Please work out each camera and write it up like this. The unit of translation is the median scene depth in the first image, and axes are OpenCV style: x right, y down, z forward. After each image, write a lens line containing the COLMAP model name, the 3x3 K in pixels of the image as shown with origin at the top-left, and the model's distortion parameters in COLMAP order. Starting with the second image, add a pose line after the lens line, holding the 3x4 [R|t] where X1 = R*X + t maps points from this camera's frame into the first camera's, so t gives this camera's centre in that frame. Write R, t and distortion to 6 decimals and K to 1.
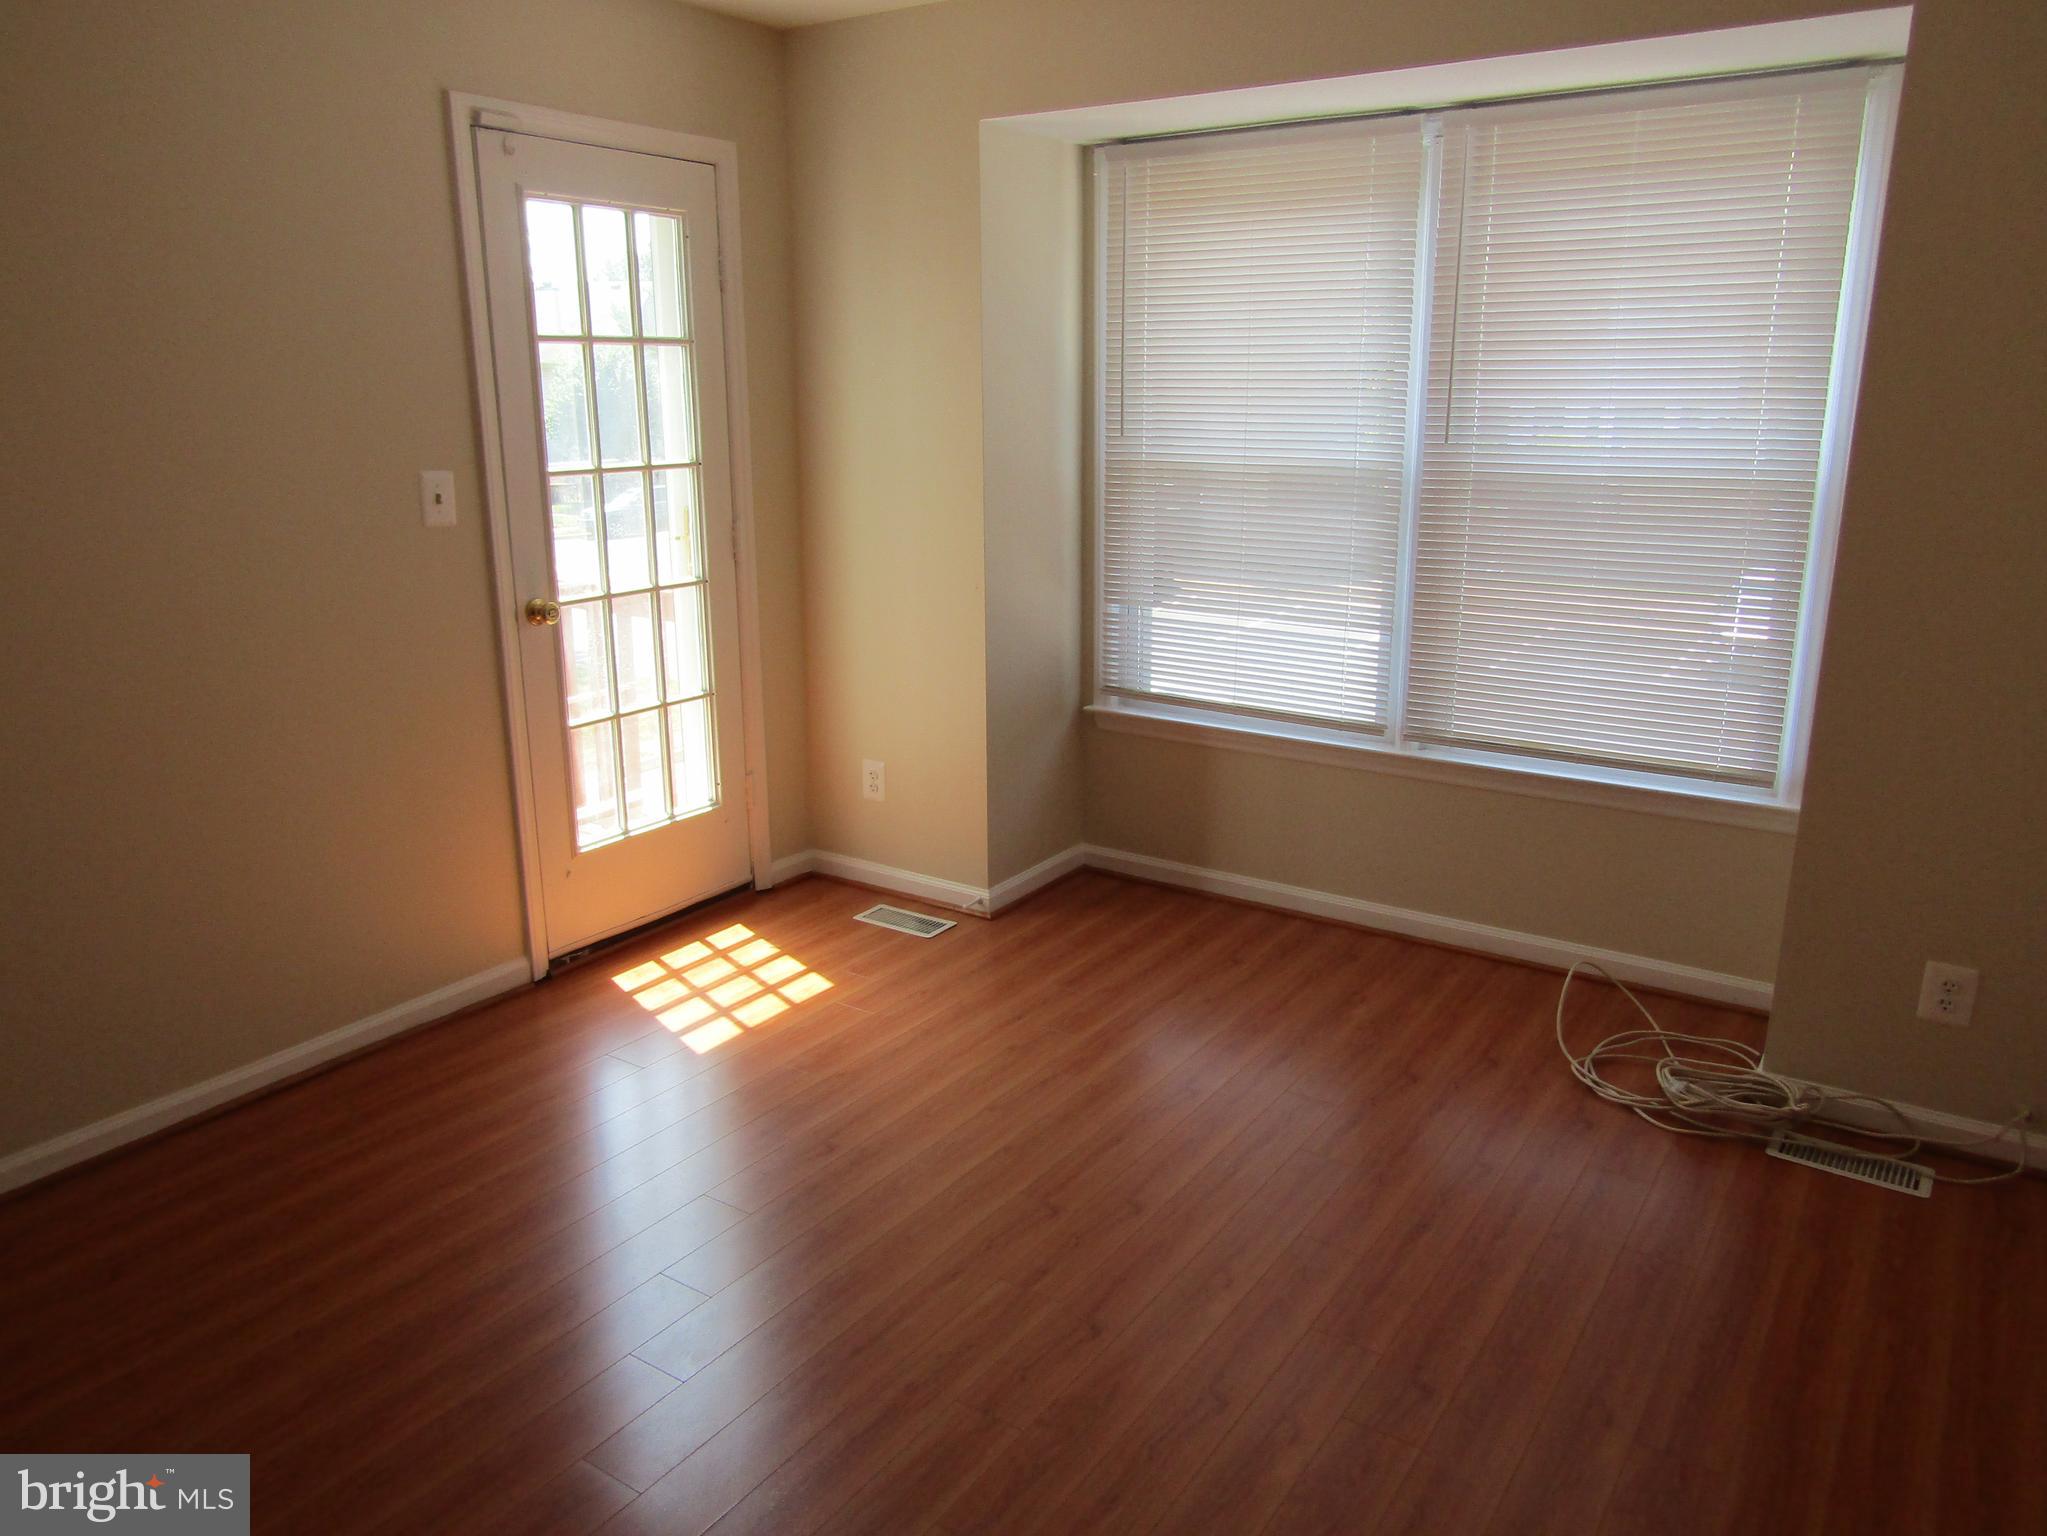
lens RADIAL K [[1490.9, 0, 1023.5], [0, 1490.9, 768.0], [0, 0, 1]] dist [0.000832, 0.001470]
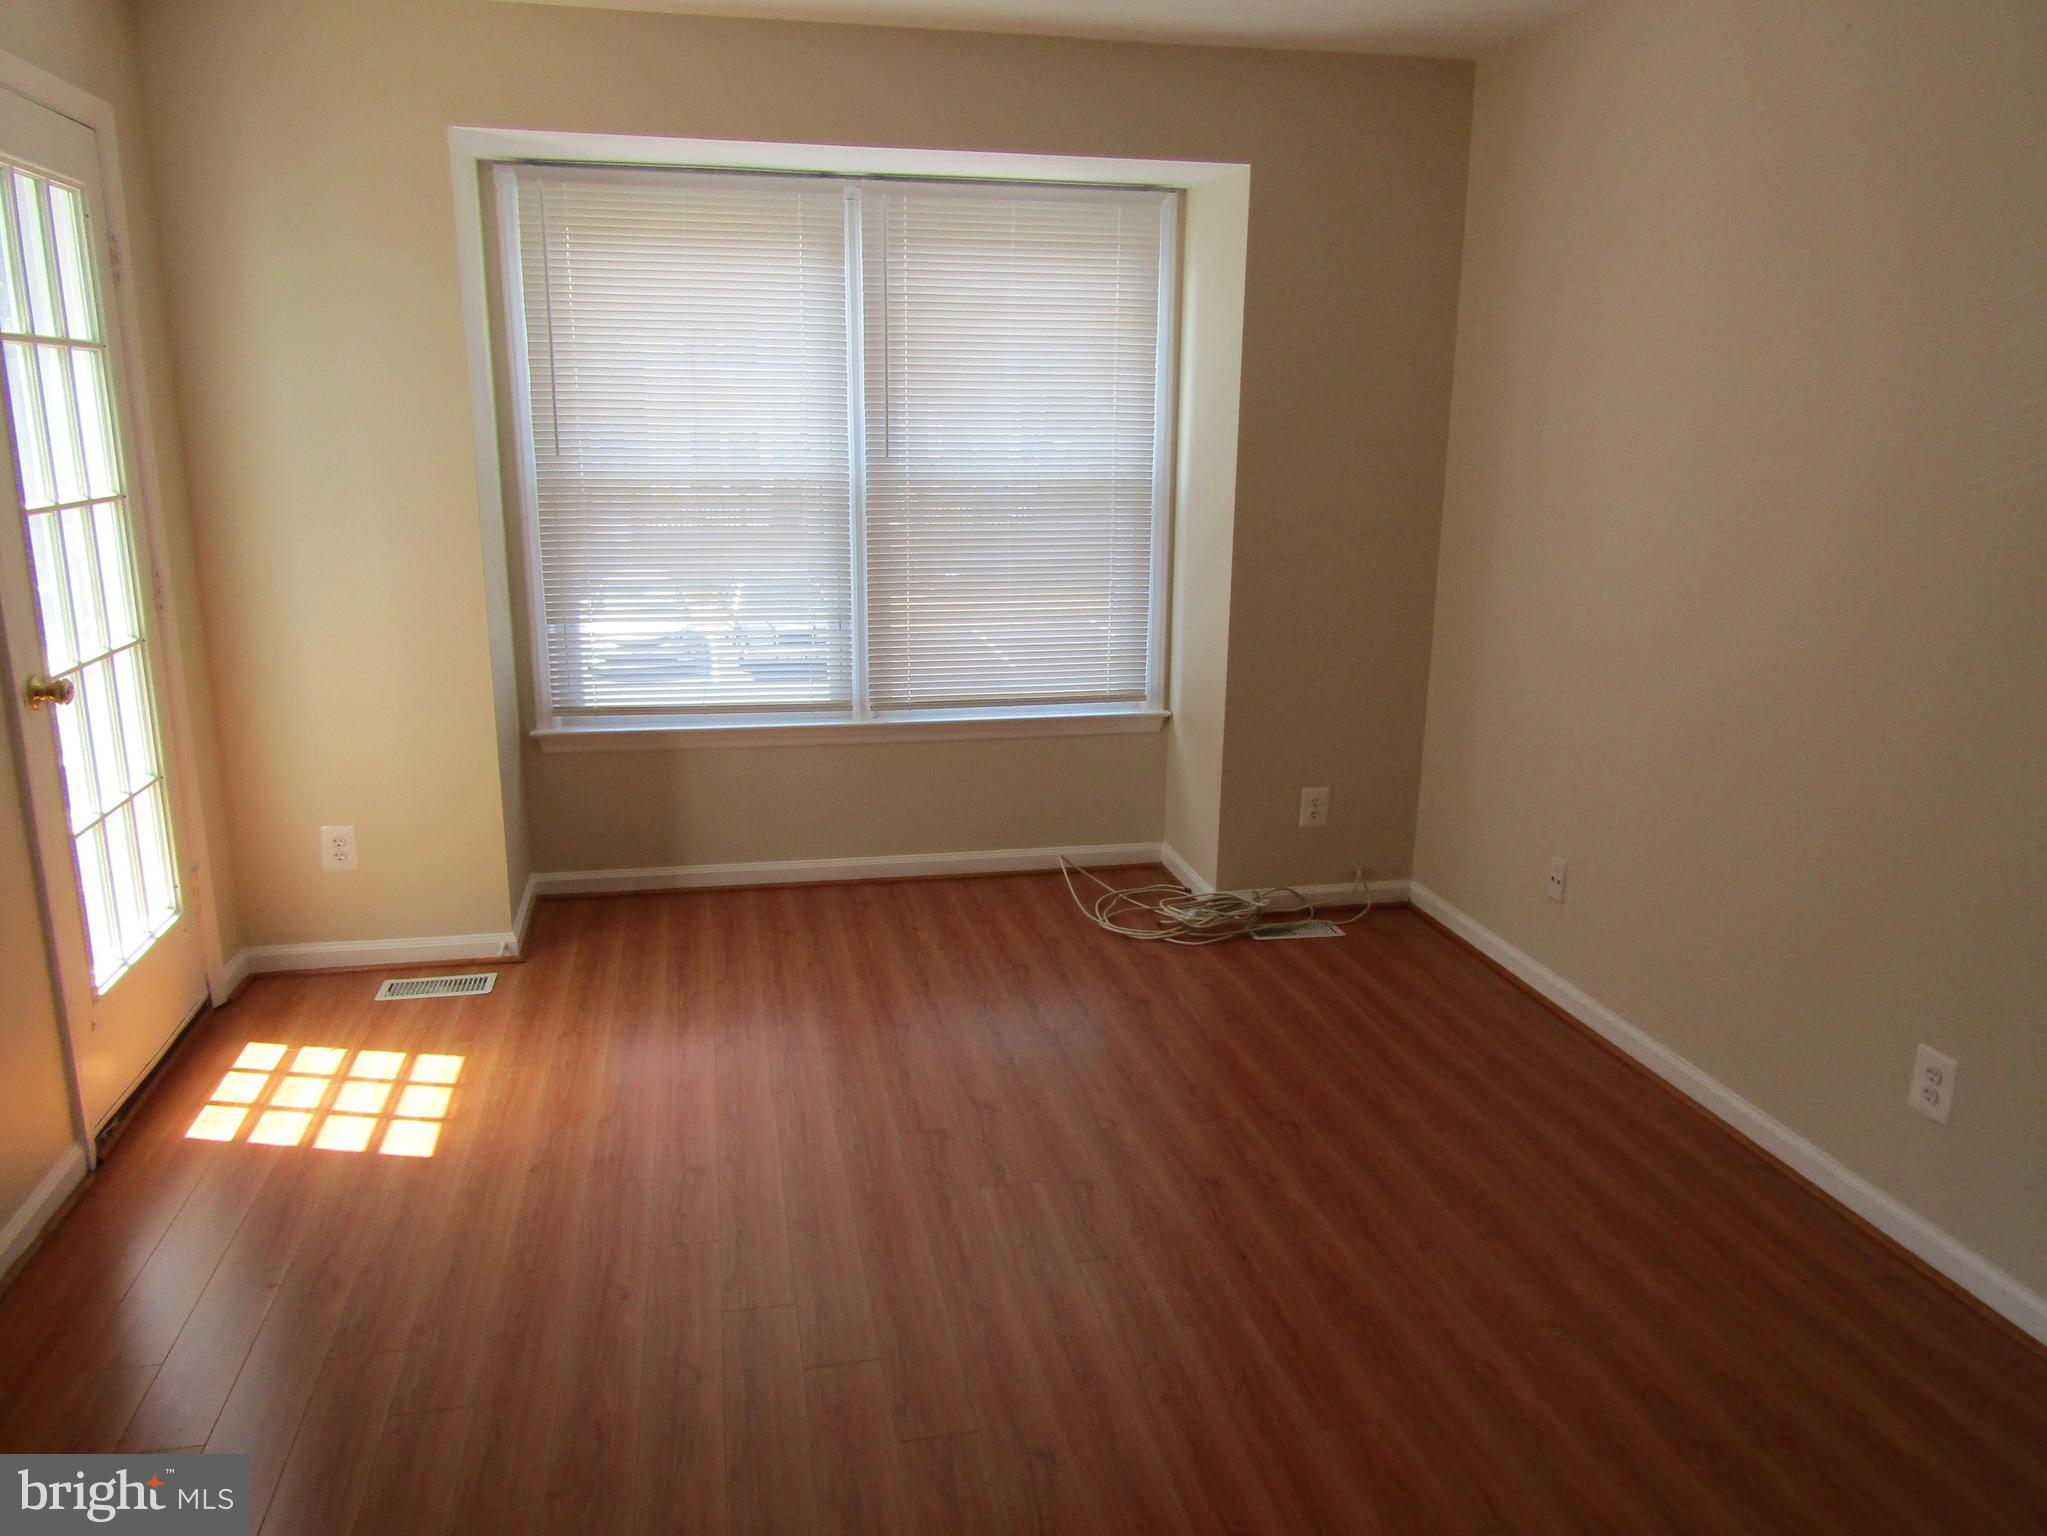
lens RADIAL K [[1490.9, 0, 1023.5], [0, 1490.9, 768.0], [0, 0, 1]] dist [0.000832, 0.001470]
pose [[0.683828, -0.162887, 0.711230, -0.497130], [0.173302, 0.983128, 0.058532, -0.022064], [-0.708764, 0.083231, 0.700519, 0.099559]]
